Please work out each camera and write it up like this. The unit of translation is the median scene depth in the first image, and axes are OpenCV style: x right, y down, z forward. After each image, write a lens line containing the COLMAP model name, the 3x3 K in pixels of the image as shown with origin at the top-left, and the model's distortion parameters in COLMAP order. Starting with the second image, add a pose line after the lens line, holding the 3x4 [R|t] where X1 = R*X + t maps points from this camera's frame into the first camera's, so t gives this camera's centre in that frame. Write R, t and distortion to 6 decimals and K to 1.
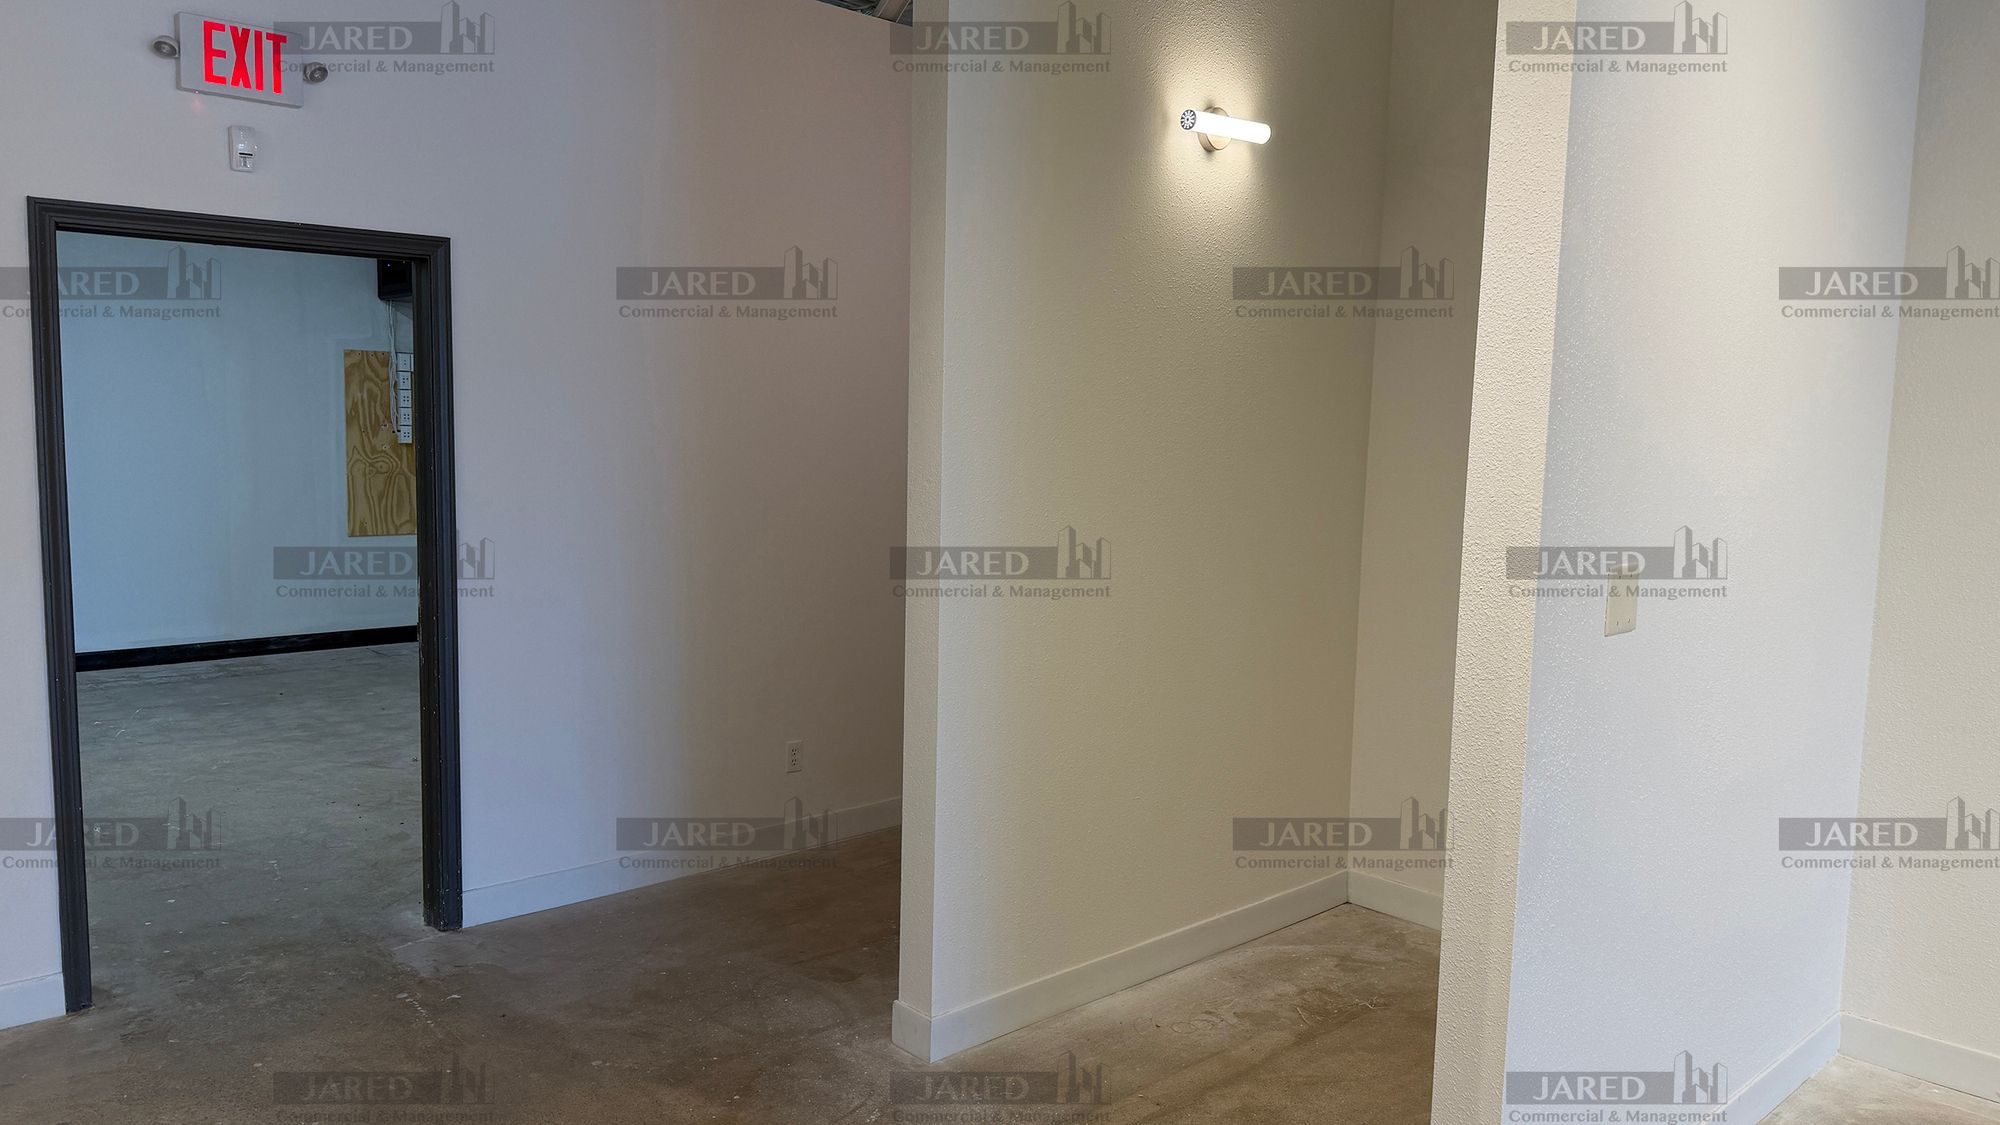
lens RADIAL K [[1392.0, 0, 1000.0], [0, 1392.0, 562.5], [0, 0, 1]] dist [0.000417, -0.001575]
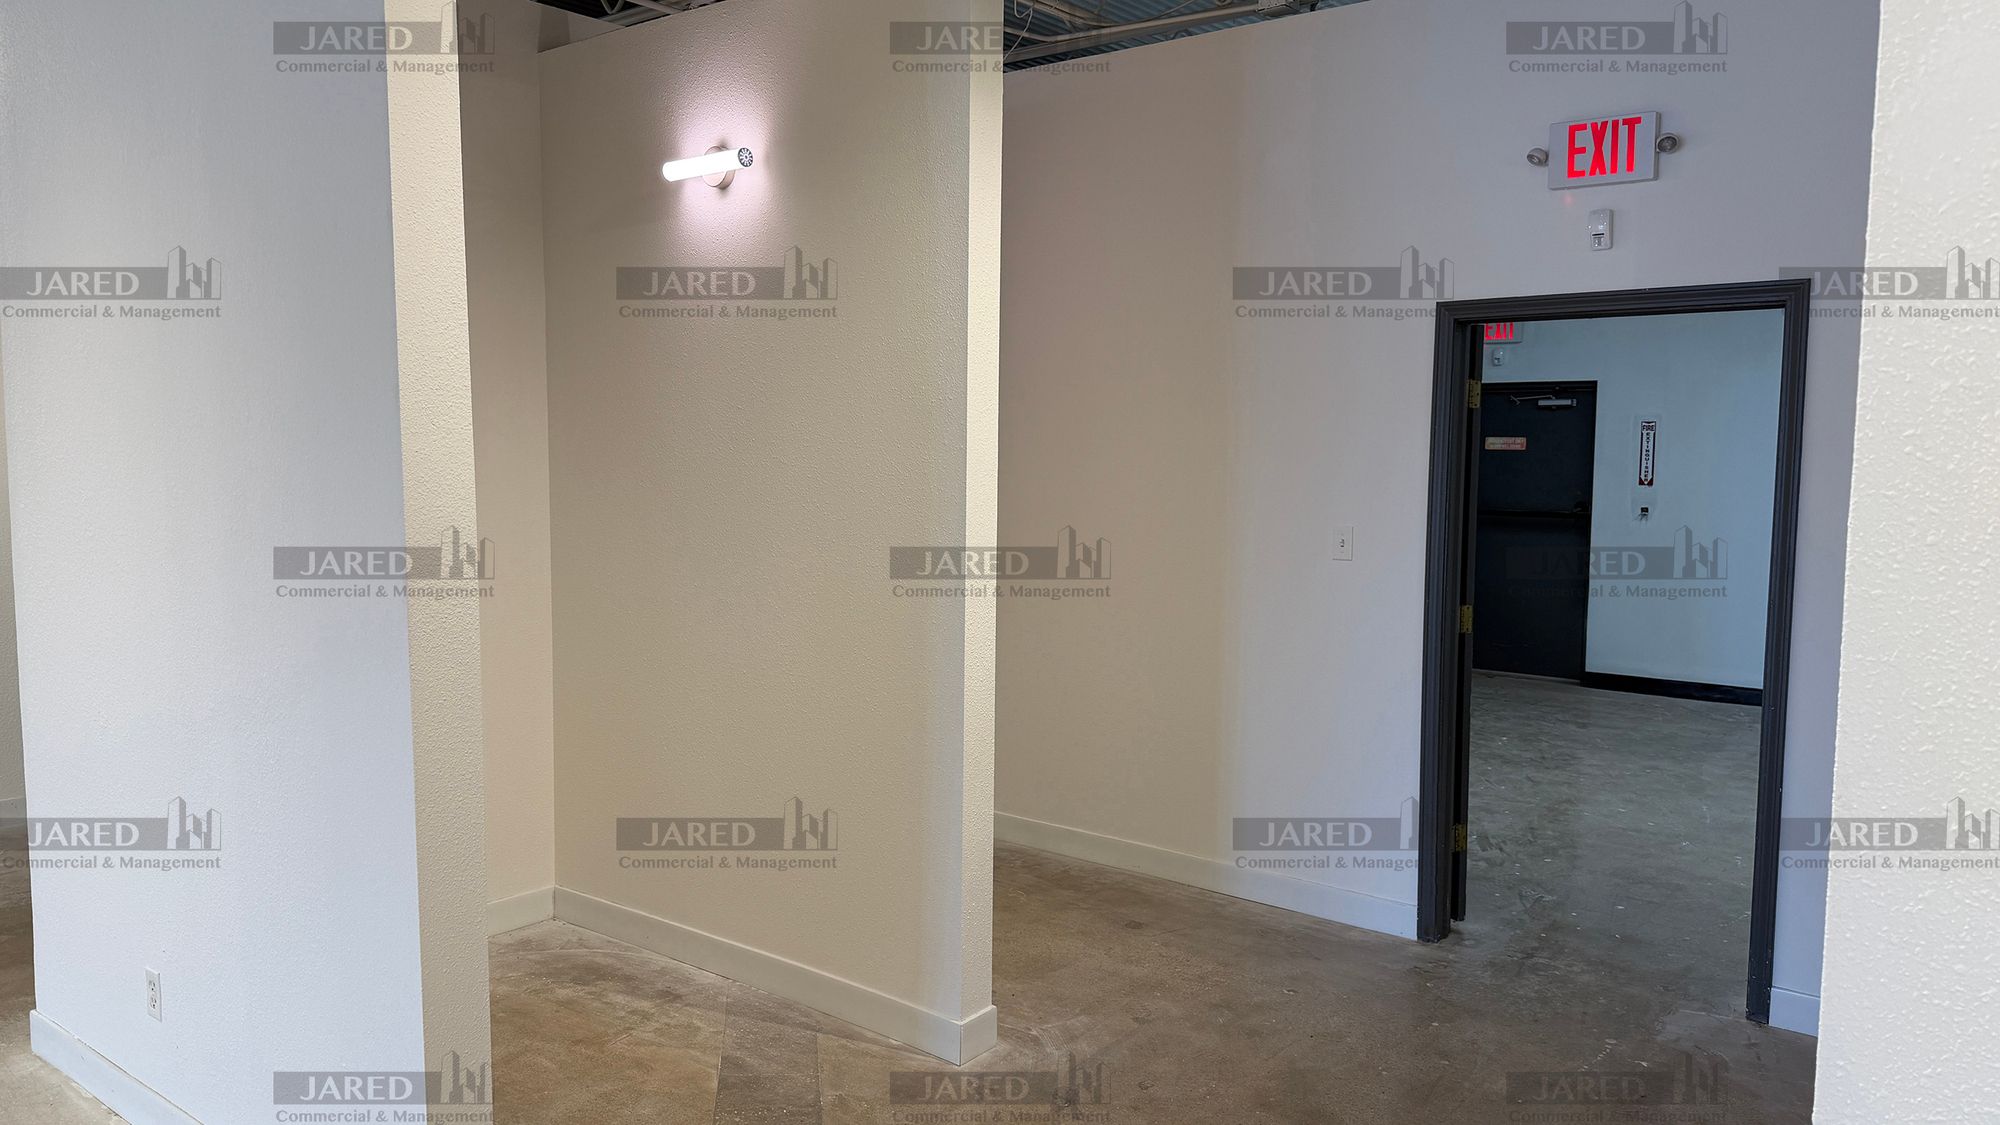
lens RADIAL K [[1392.0, 0, 1000.0], [0, 1392.0, 562.5], [0, 0, 1]] dist [0.000417, -0.001575]
pose [[0.175783, 0.064674, -0.982302, 0.480737], [-0.103405, 0.993533, 0.046909, -0.037482], [0.978983, 0.093329, 0.181334, 0.360857]]
